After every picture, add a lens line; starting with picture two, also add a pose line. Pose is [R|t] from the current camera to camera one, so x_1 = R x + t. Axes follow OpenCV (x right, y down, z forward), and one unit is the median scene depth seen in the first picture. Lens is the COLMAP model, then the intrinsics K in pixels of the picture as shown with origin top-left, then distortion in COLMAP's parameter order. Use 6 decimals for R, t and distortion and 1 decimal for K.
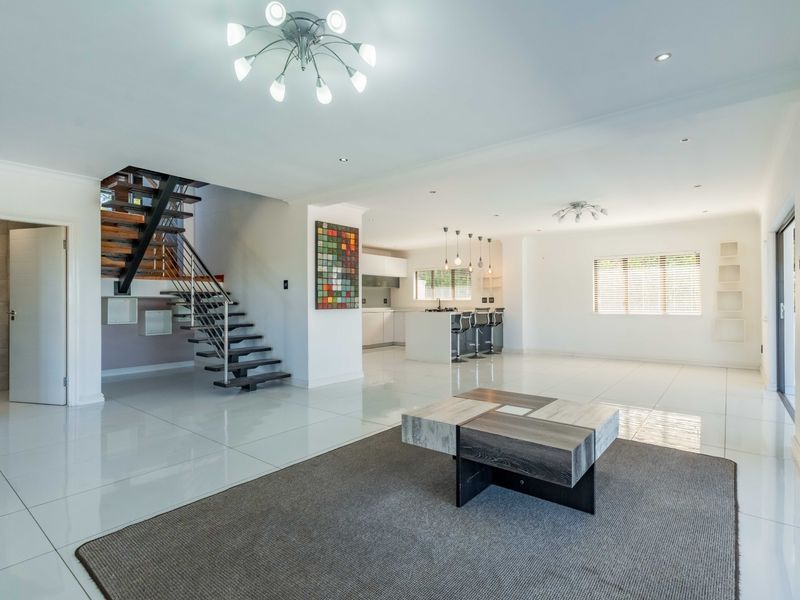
lens RADIAL K [[416.1, 0, 397.8], [0, 416.1, 299.3], [0, 0, 1]] dist [0.001599, 0.001494]
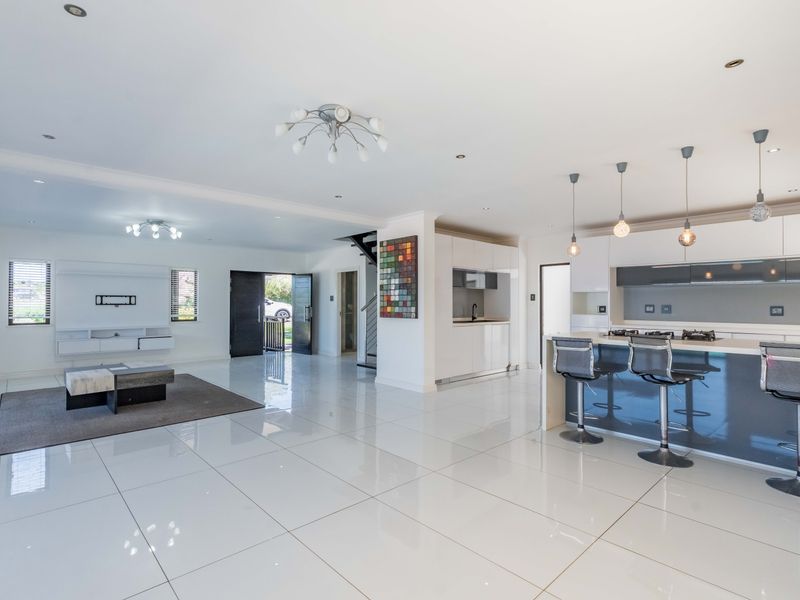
lens RADIAL K [[416.1, 0, 397.8], [0, 416.1, 299.3], [0, 0, 1]] dist [0.001599, 0.001494]
pose [[-0.150983, -0.004279, -0.988527, 0.689307], [0.006981, 0.999961, -0.005395, -0.014144], [0.988512, -0.007715, -0.150948, 0.884986]]
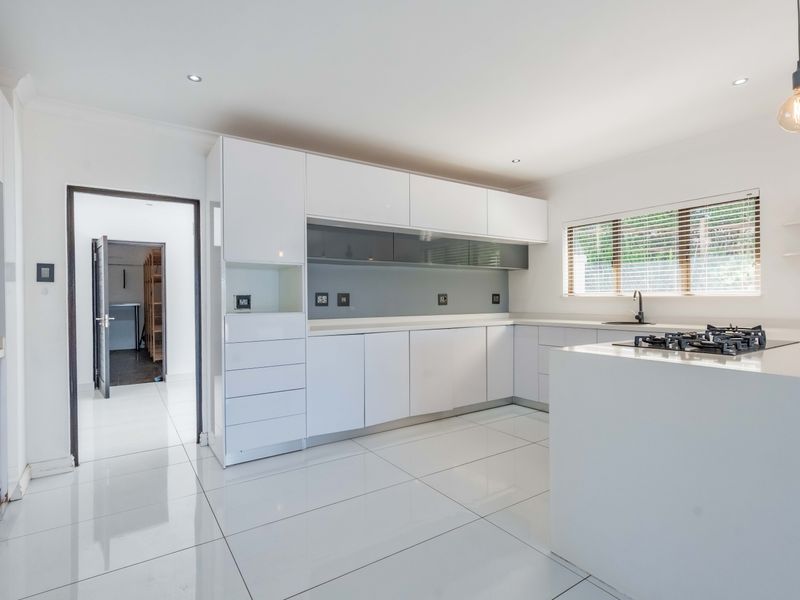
lens RADIAL K [[416.1, 0, 397.8], [0, 416.1, 299.3], [0, 0, 1]] dist [0.001599, 0.001494]
pose [[0.951816, -0.002533, -0.306660, 0.011101], [0.005893, 0.999932, 0.010031, -0.000475], [0.306614, -0.011355, 0.951766, 0.807626]]
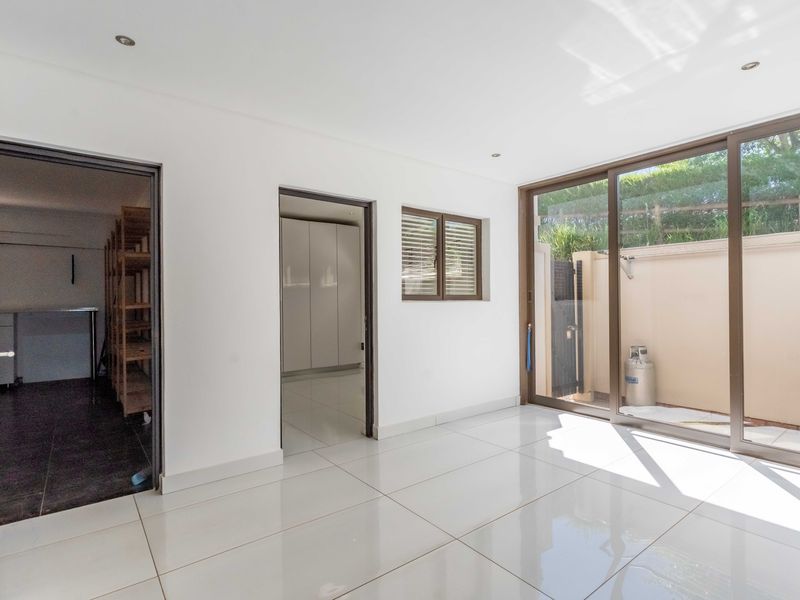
lens RADIAL K [[416.1, 0, 397.8], [0, 416.1, 299.3], [0, 0, 1]] dist [0.001599, 0.001494]
pose [[0.970651, -0.004962, -0.240443, -0.402412], [0.005416, 0.999985, 0.001227, 0.007121], [0.240433, -0.002494, 0.970662, 1.159415]]
